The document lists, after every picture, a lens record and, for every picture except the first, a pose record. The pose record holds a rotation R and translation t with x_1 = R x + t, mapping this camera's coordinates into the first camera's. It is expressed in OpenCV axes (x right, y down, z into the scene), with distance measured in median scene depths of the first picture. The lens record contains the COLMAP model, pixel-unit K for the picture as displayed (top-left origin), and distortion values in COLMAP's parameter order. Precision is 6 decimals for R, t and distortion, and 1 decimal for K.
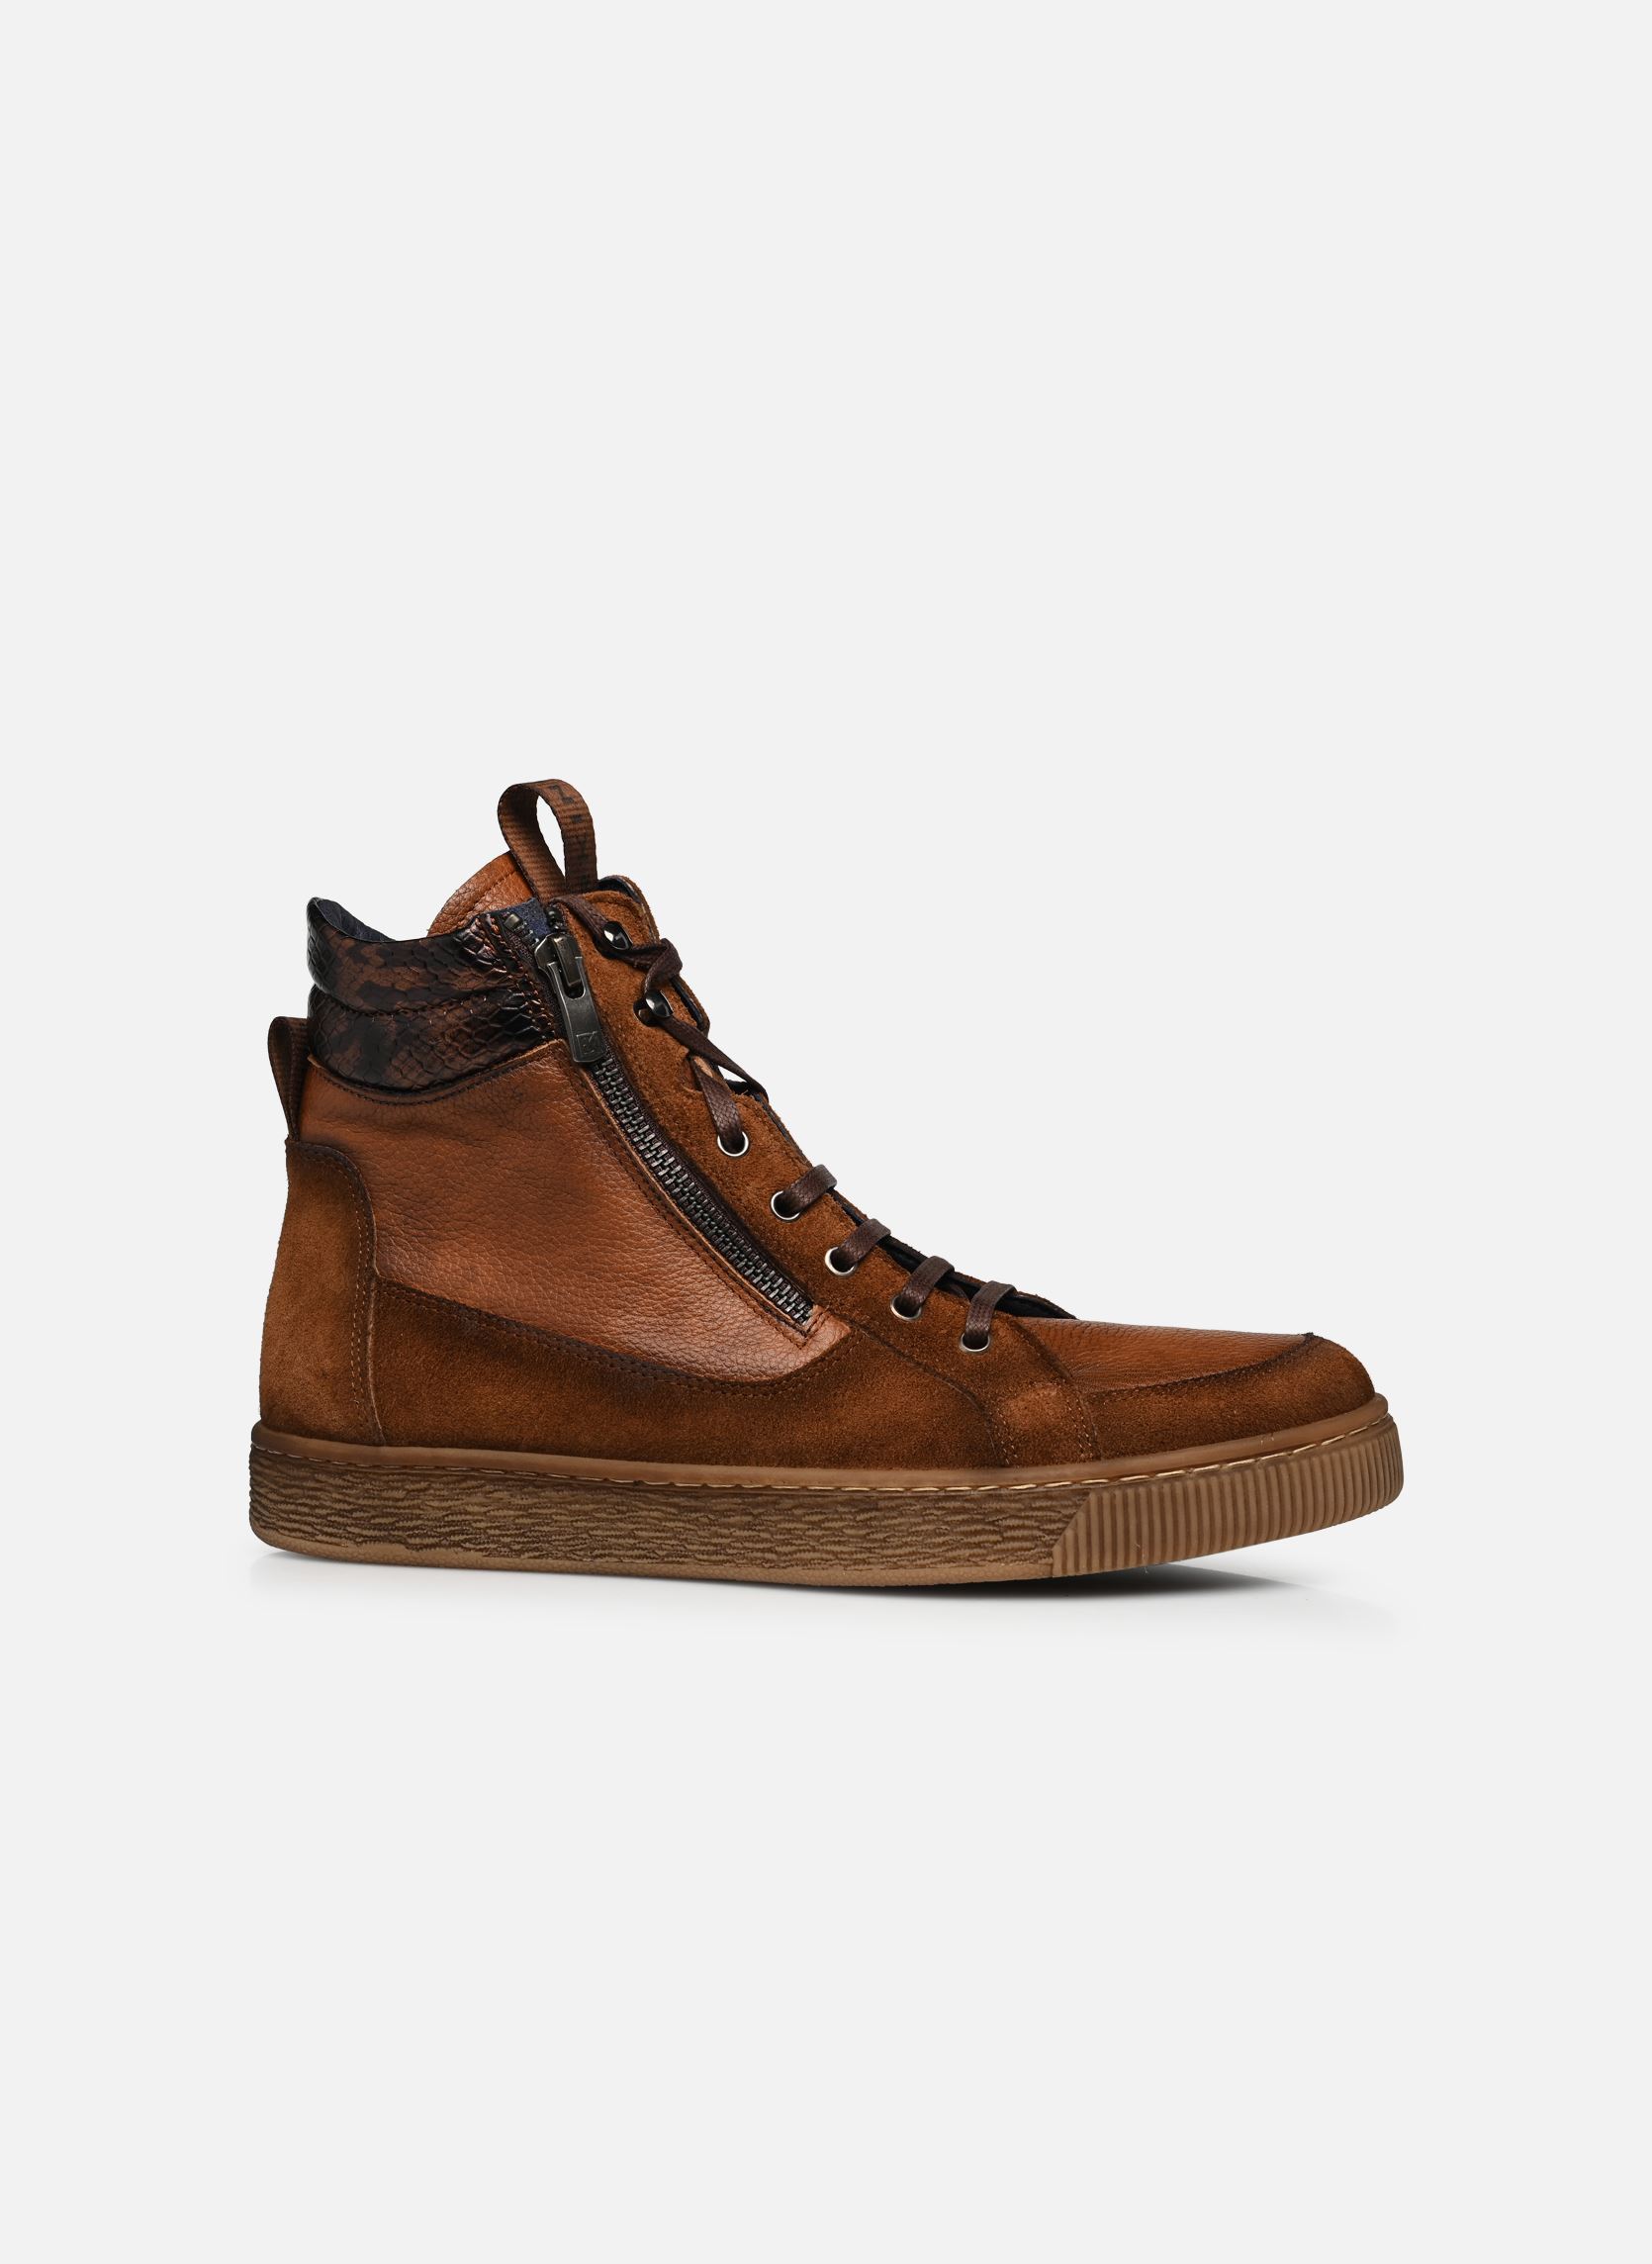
lens RADIAL K [[7171.0, 0, 825.5], [0, 7171.0, 1130.9], [0, 0, 1]] dist [-0.154296, 0.000000]
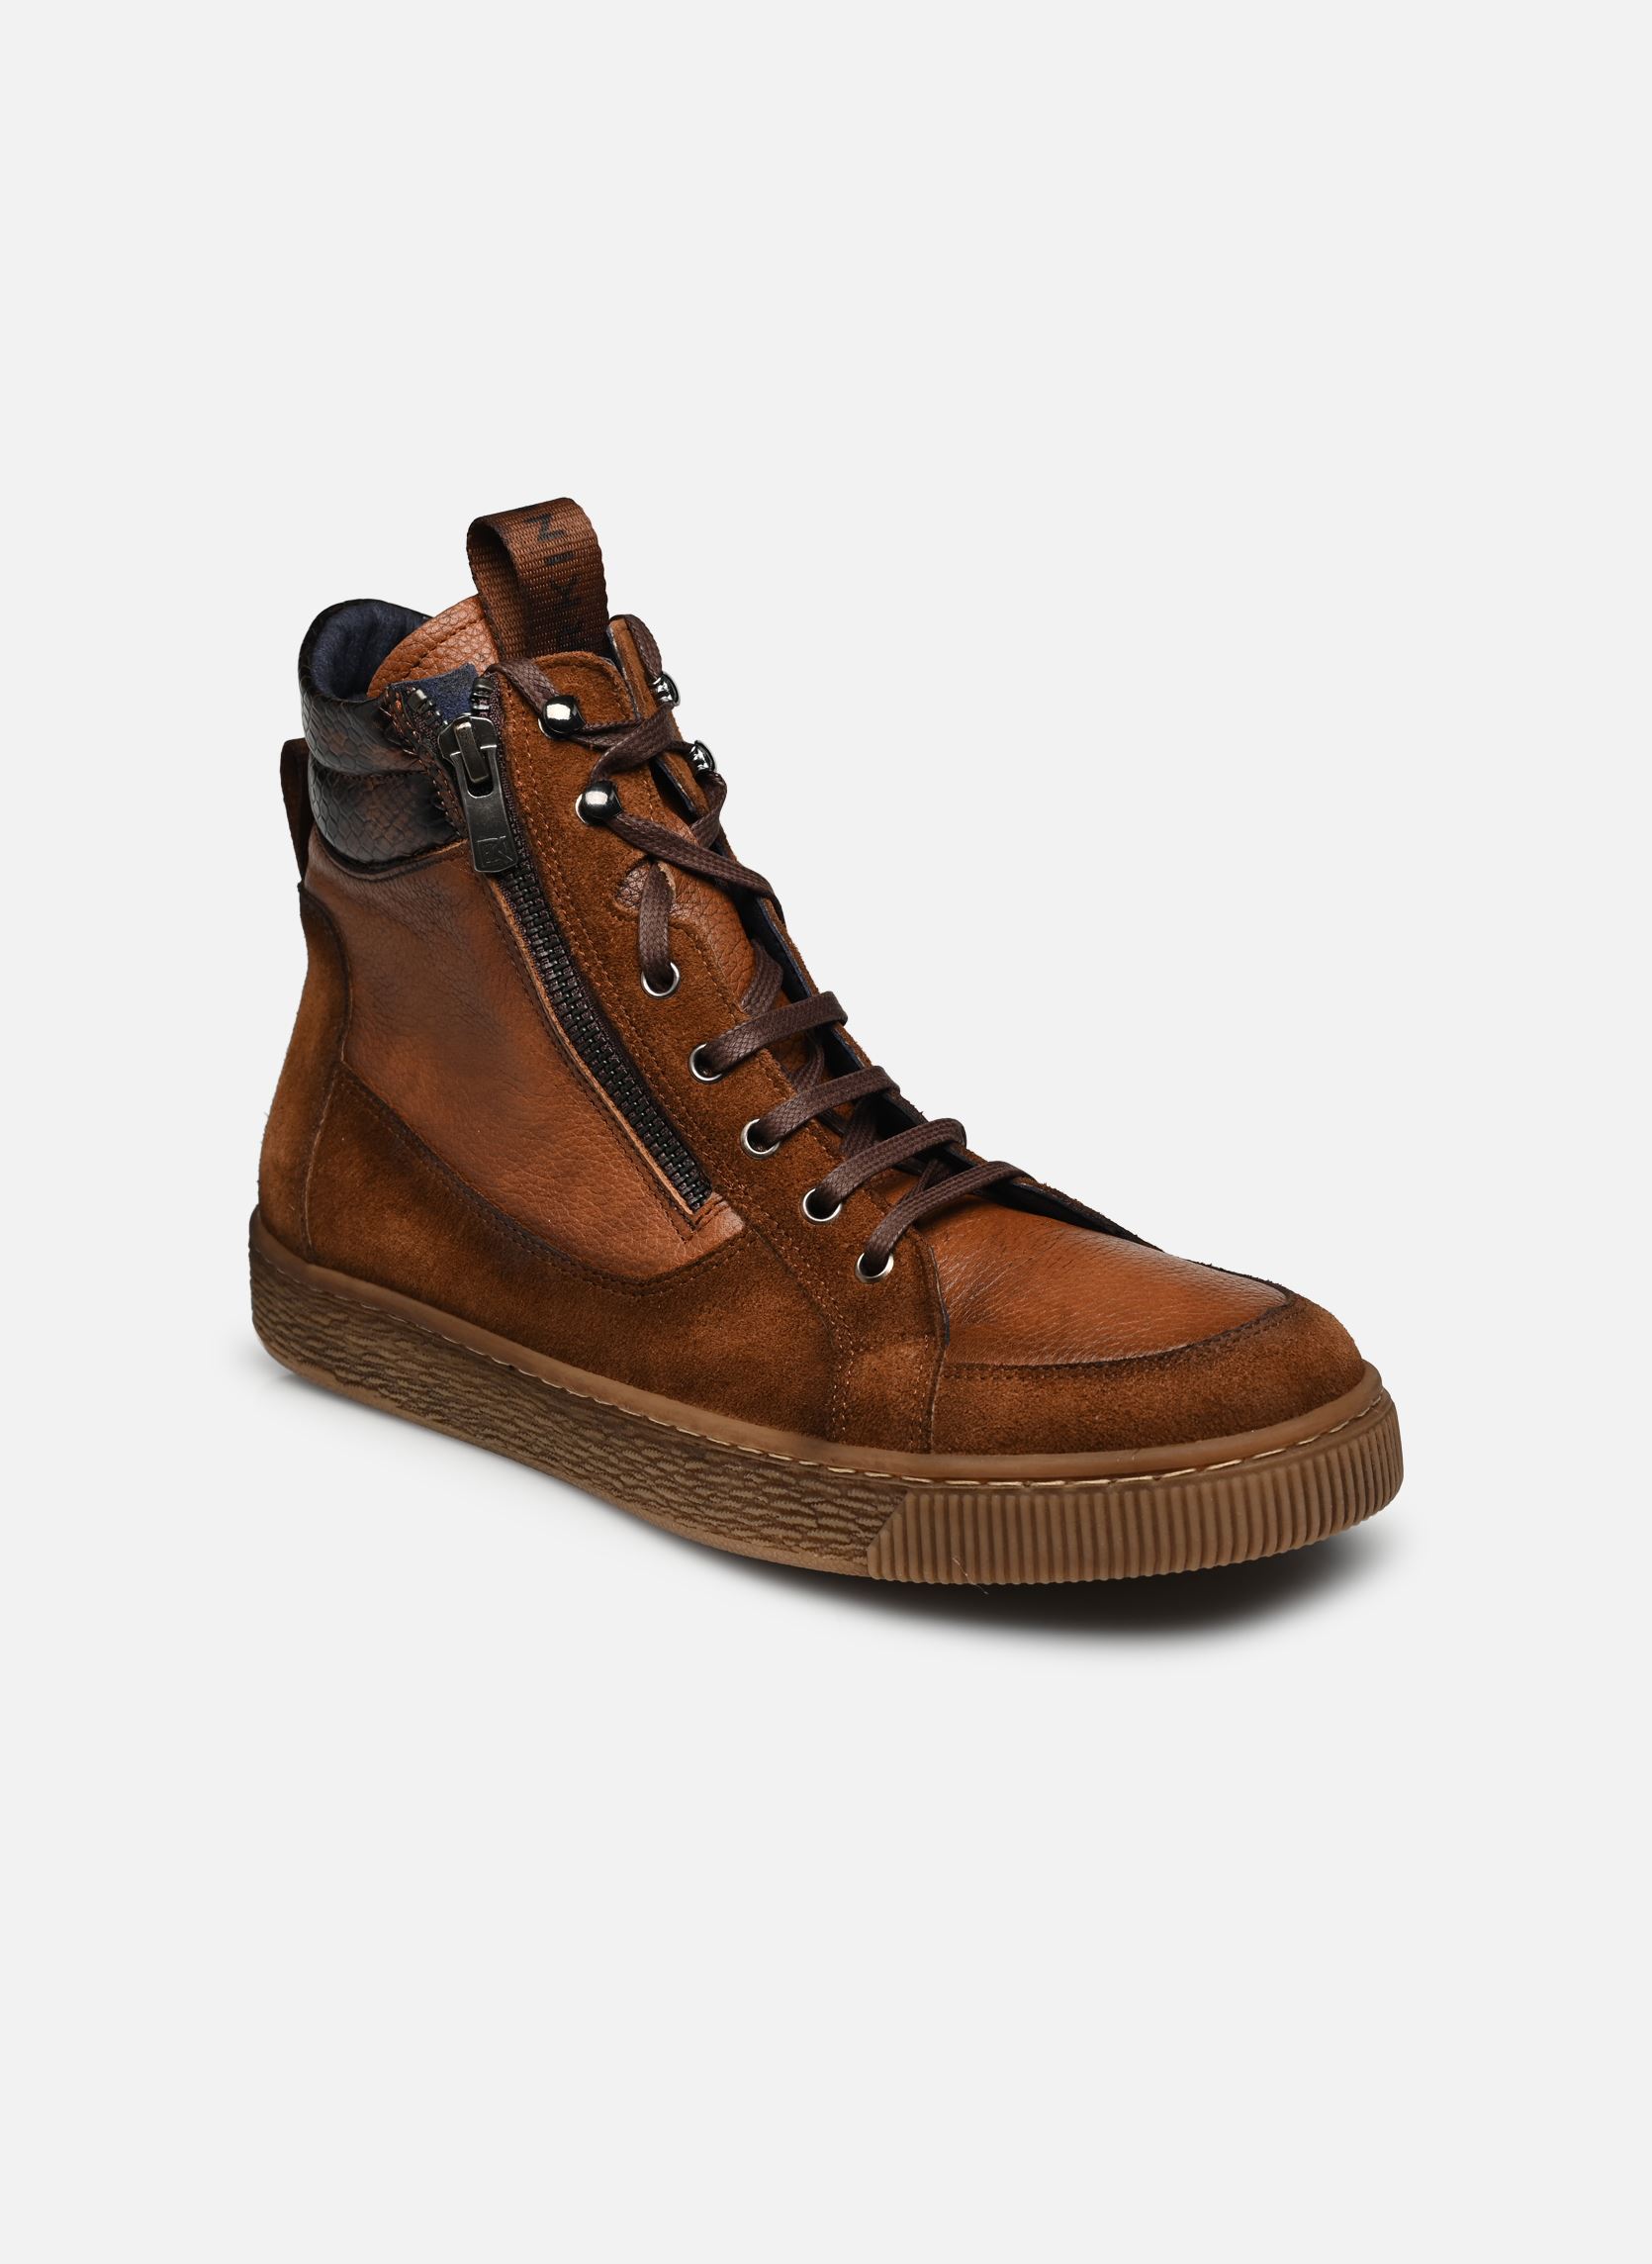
lens RADIAL K [[7171.0, 0, 826.5], [0, 7171.0, 1133.4], [0, 0, 1]] dist [-0.154296, 0.000000]
pose [[0.808061, 0.165456, -0.565386, 0.484651], [0.004456, 0.958004, 0.286720, -0.223619], [0.589082, -0.234206, 0.773389, 0.363654]]
